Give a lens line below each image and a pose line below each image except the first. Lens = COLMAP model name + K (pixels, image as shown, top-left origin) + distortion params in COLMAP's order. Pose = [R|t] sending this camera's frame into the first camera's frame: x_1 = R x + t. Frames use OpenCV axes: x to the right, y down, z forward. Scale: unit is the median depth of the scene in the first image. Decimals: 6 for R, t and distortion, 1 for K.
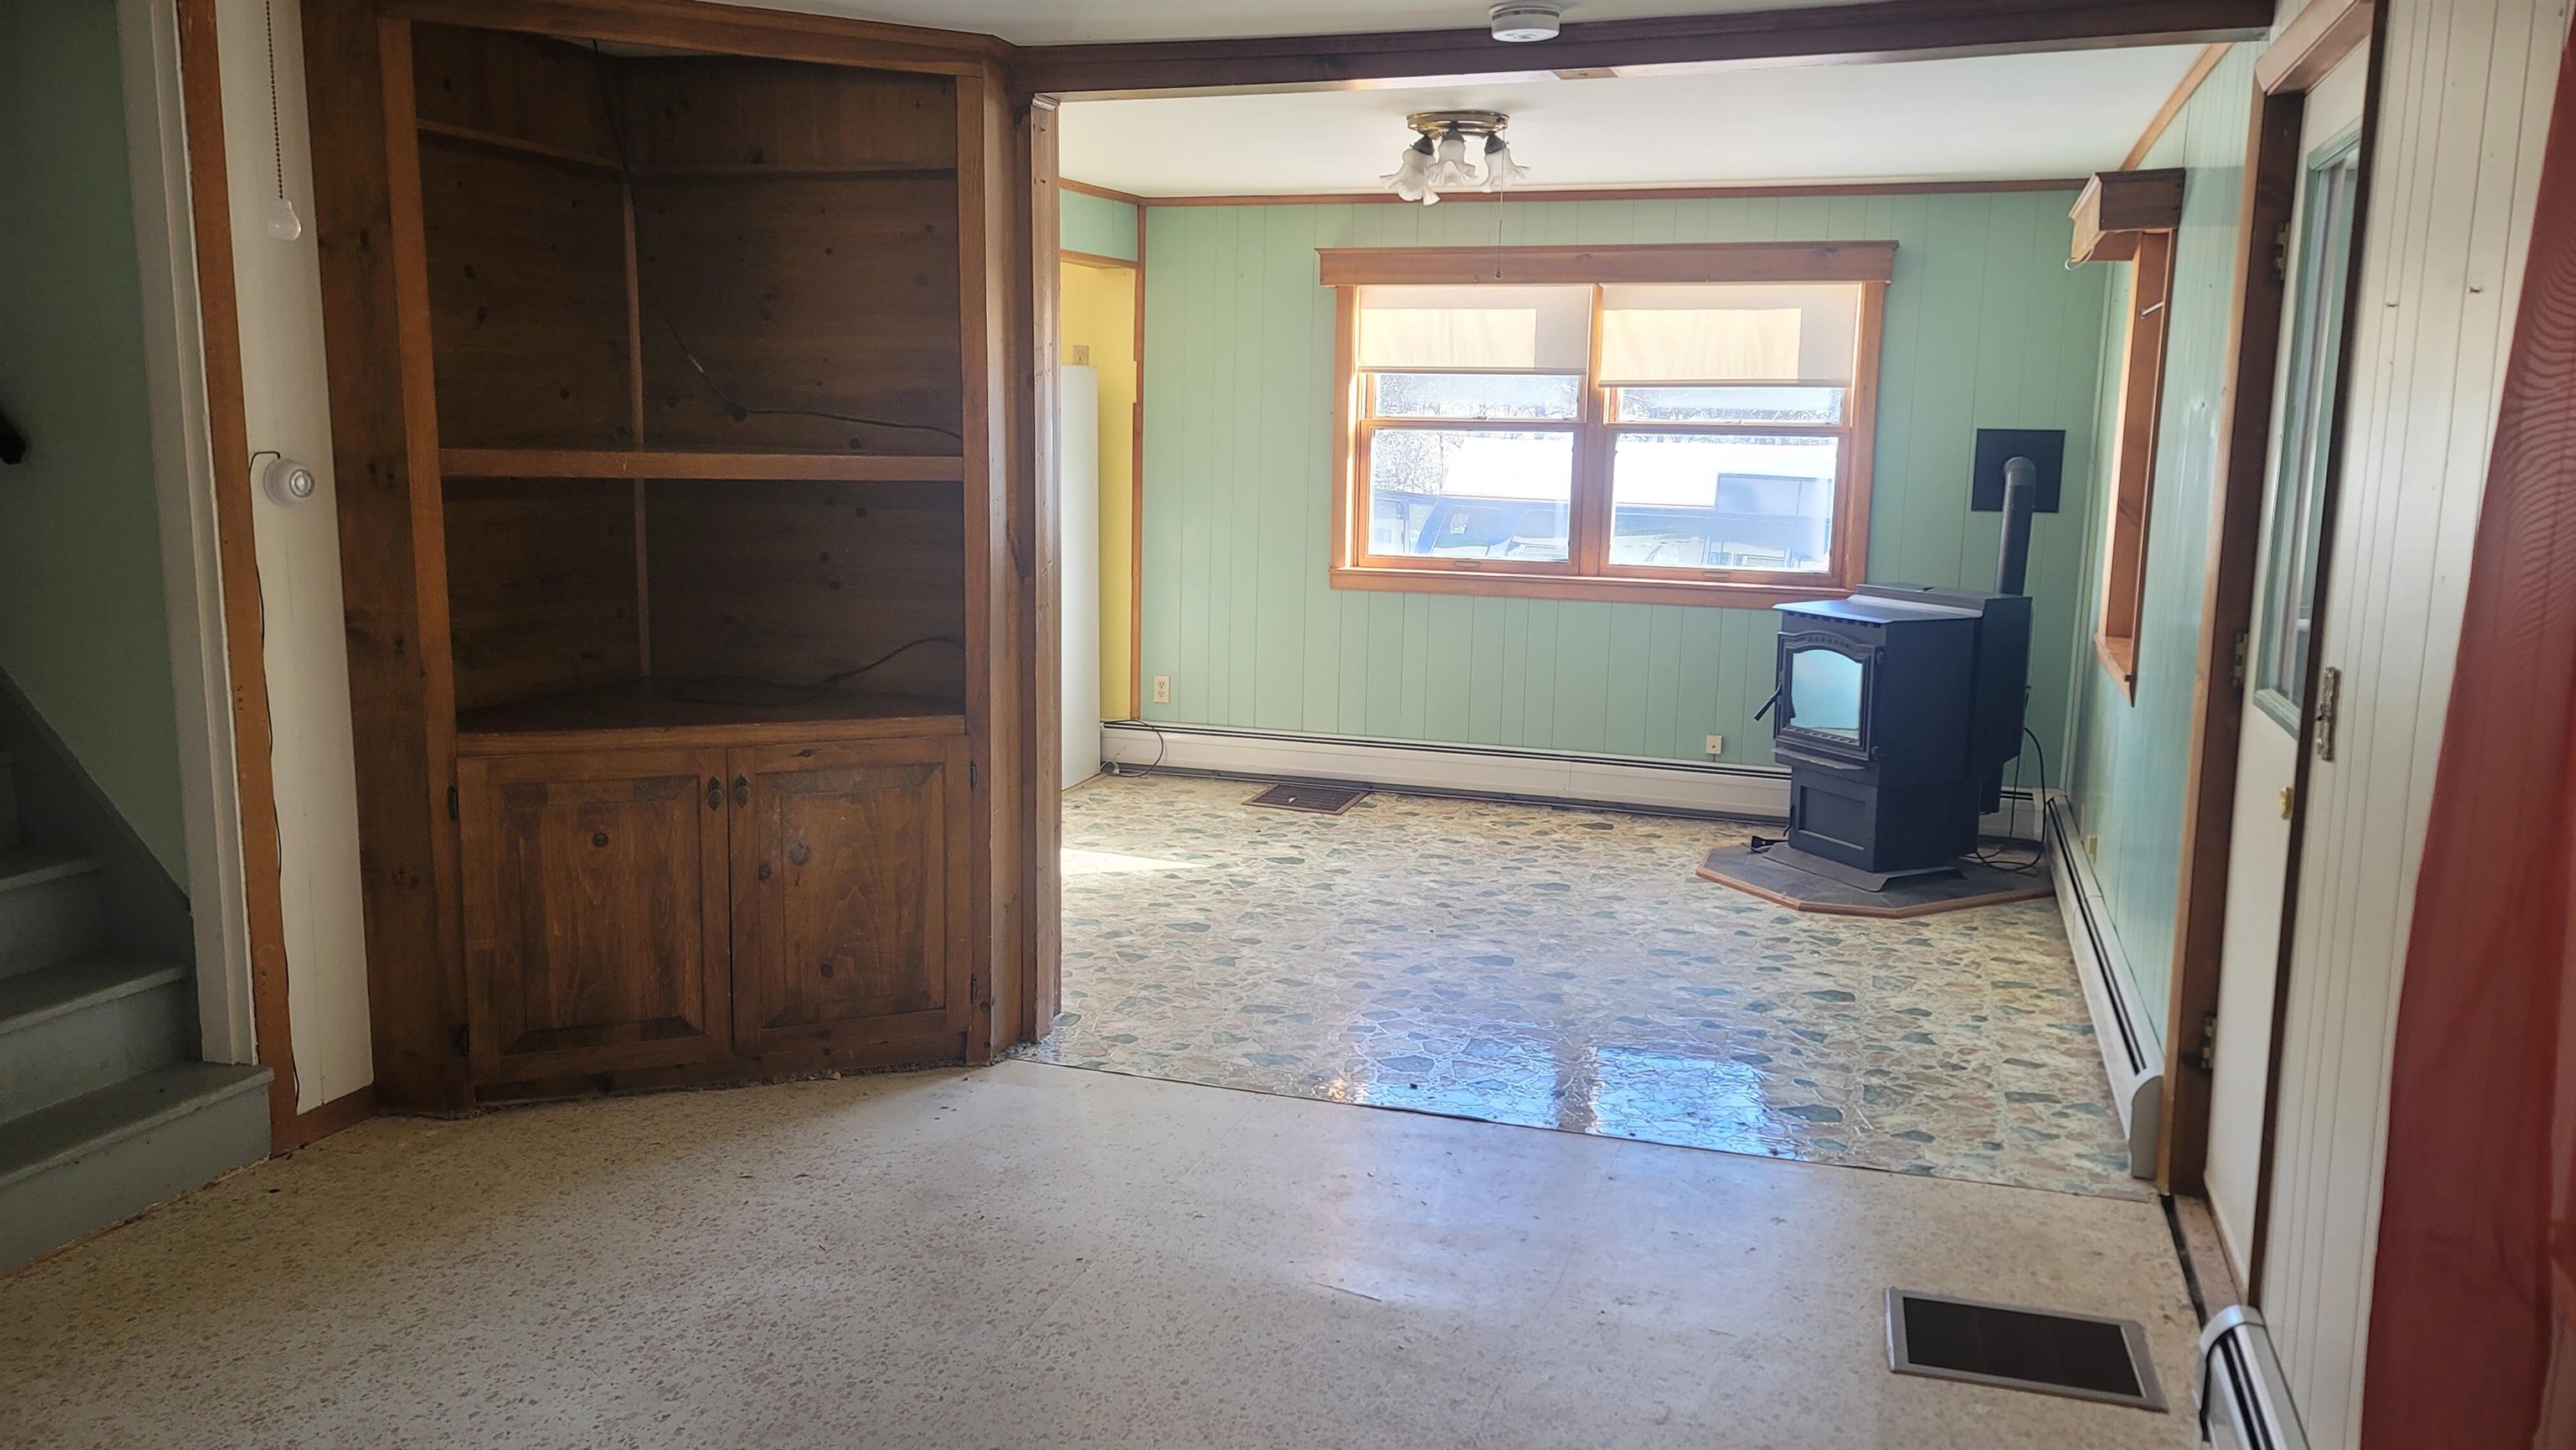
lens RADIAL K [[1840.1, 0, 1288.0], [0, 1840.1, 725.0], [0, 0, 1]] dist [0.034399, -0.004290]
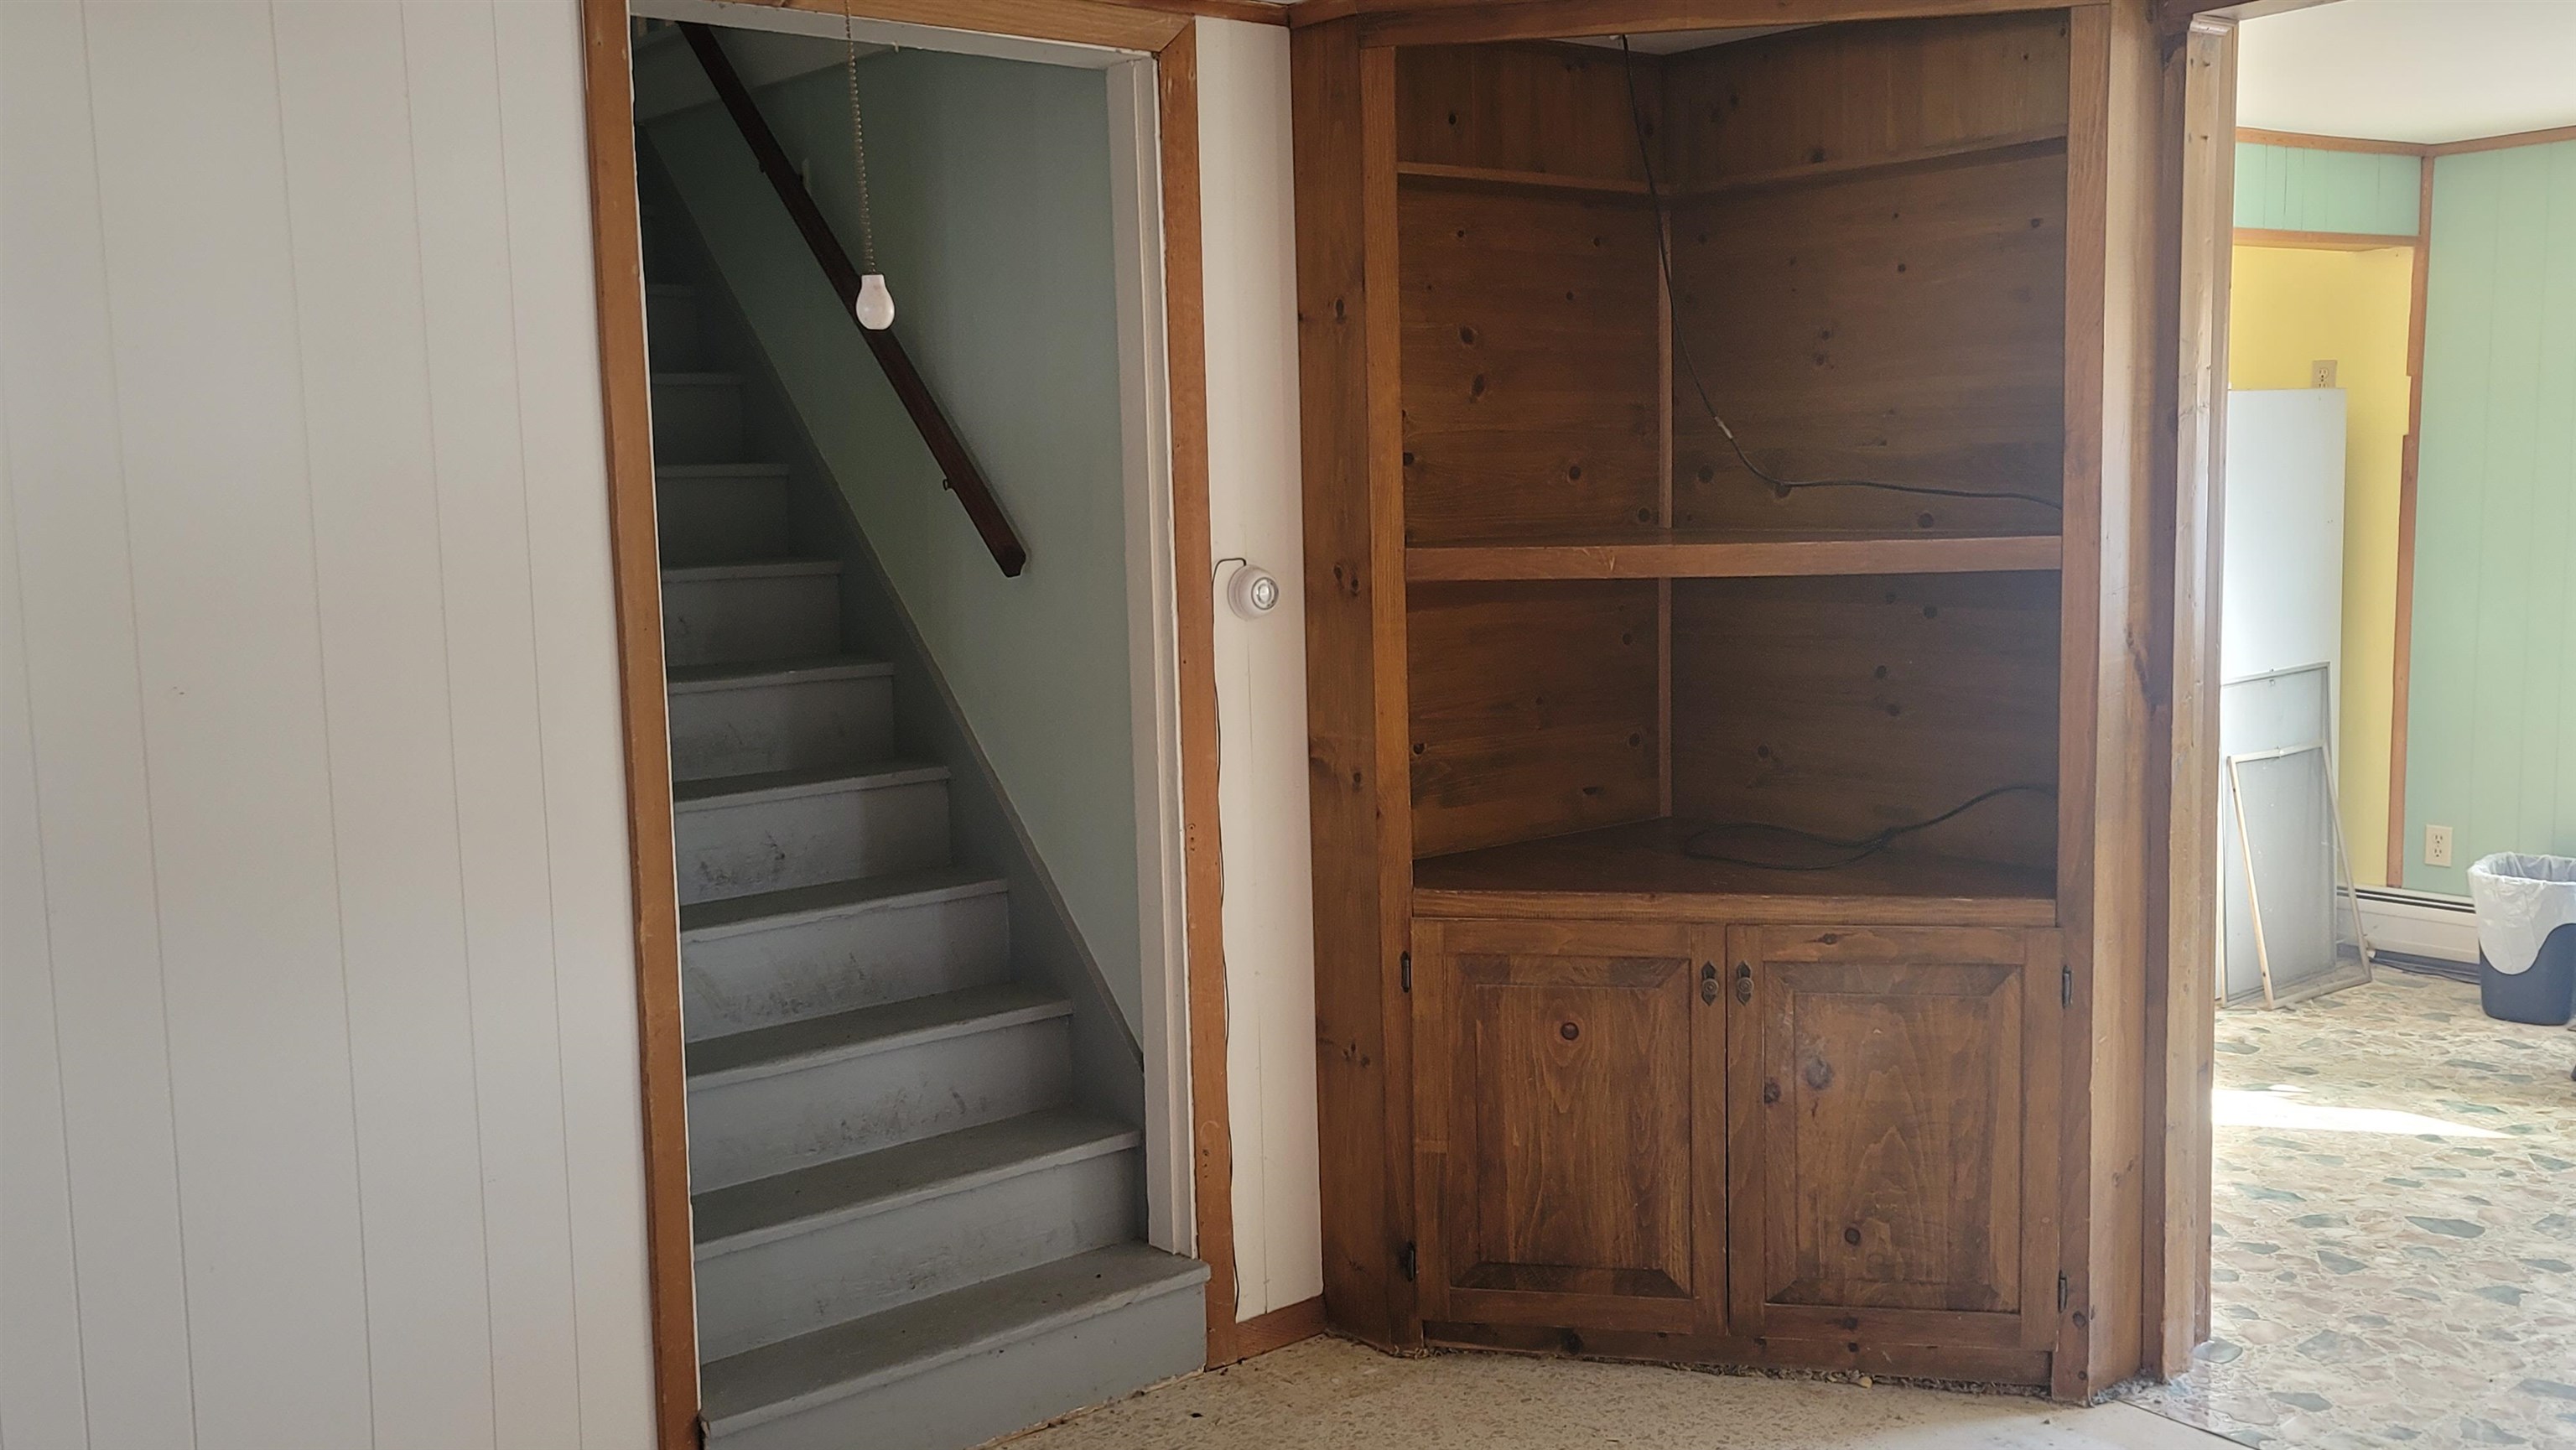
lens RADIAL K [[2234.8, 0, 1288.0], [0, 2234.8, 725.0], [0, 0, 1]] dist [0.069794, -0.019637]
pose [[0.849121, 0.016969, -0.527925, 0.029989], [-0.045301, 0.998141, -0.040781, -0.023933], [0.526251, 0.058544, 0.848311, 0.110799]]
